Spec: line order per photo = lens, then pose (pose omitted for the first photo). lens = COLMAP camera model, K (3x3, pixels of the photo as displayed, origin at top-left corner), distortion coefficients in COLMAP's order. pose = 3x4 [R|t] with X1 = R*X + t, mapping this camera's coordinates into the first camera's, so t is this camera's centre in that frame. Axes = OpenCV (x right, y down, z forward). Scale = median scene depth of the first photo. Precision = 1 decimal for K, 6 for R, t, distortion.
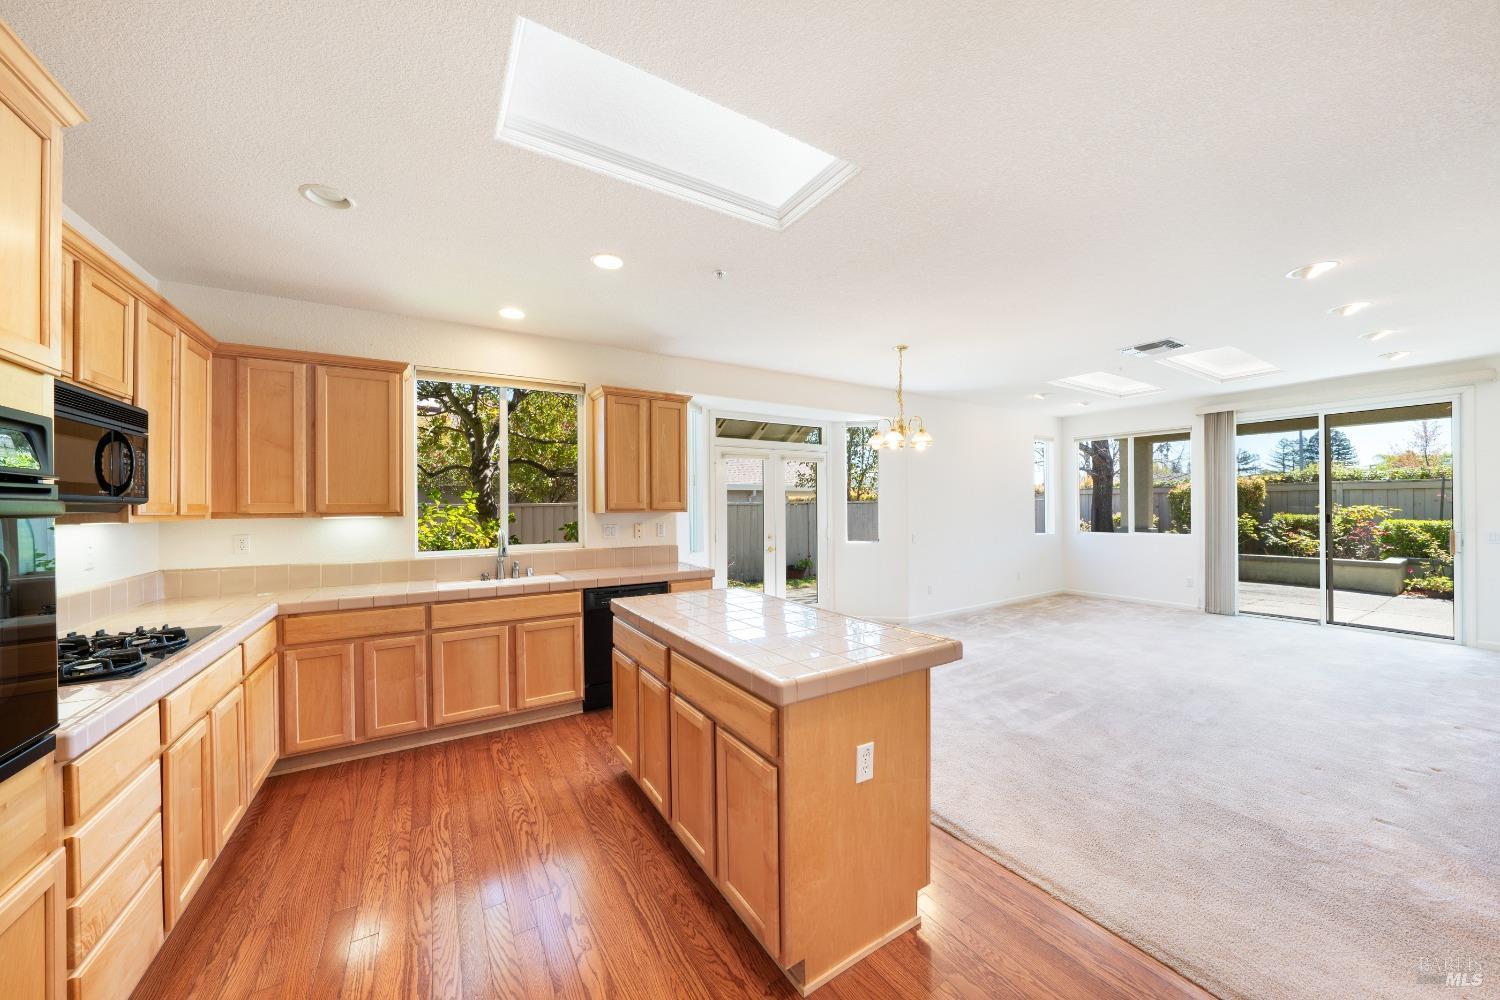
lens RADIAL K [[517.3, 0, 736.3], [0, 517.3, 506.3], [0, 0, 1]] dist [-0.019333, 0.001417]
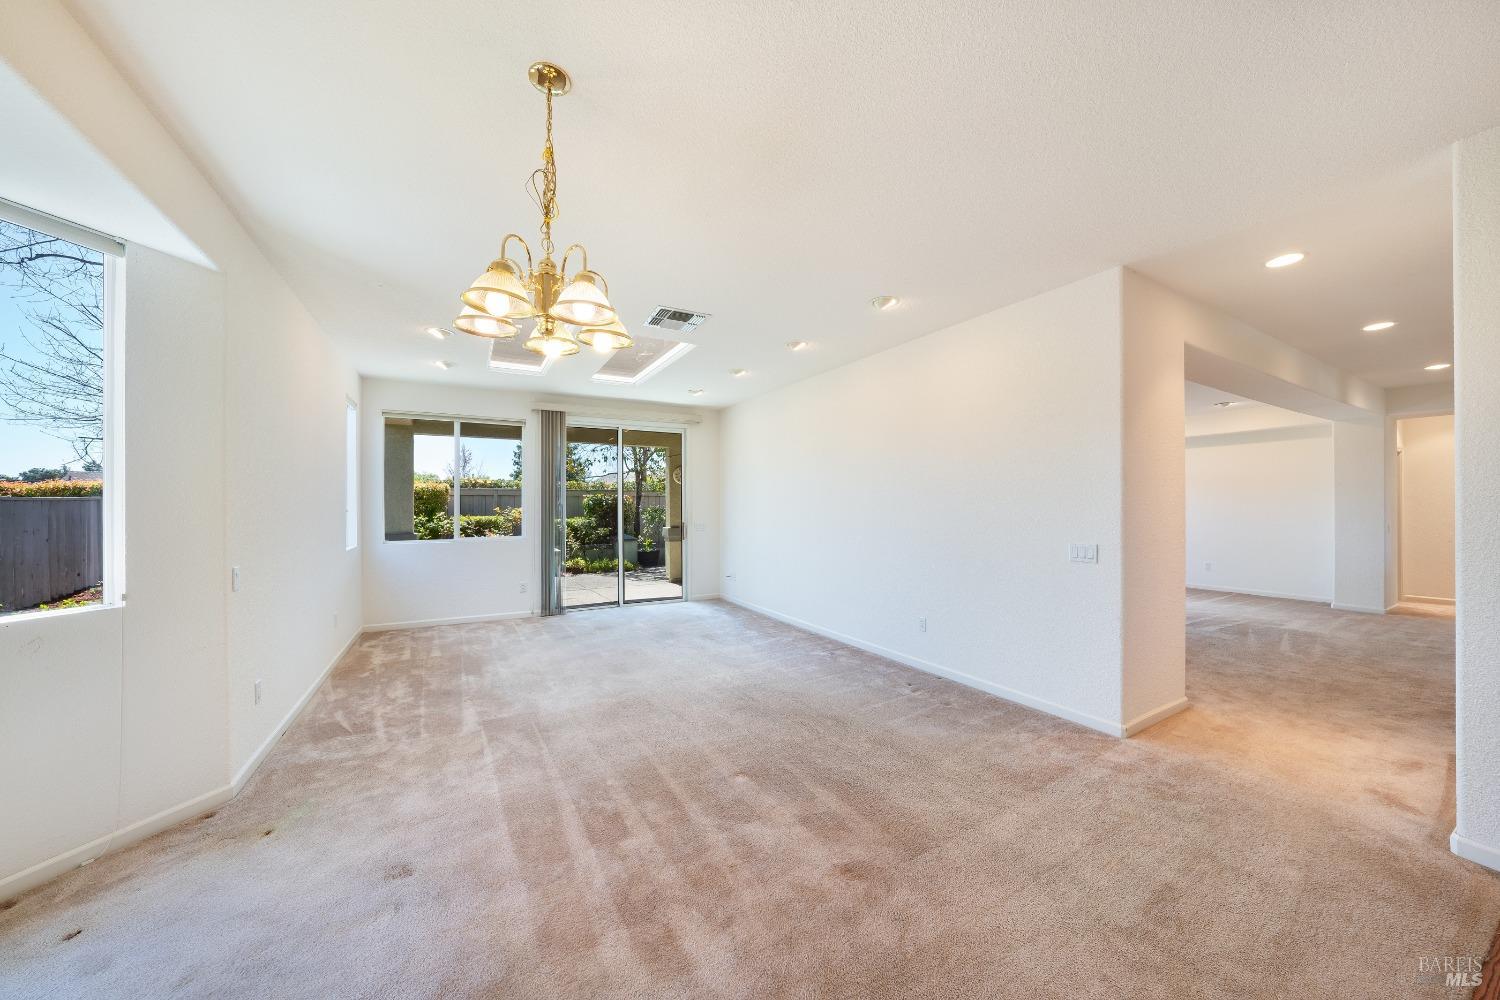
lens RADIAL K [[517.3, 0, 756.5], [0, 517.3, 506.6], [0, 0, 1]] dist [-0.019333, 0.001417]
pose [[0.066135, 0.008490, 0.997775, -0.048799], [0.000528, 0.999963, -0.008544, 0.017800], [-0.997811, 0.001092, 0.066128, 0.926176]]
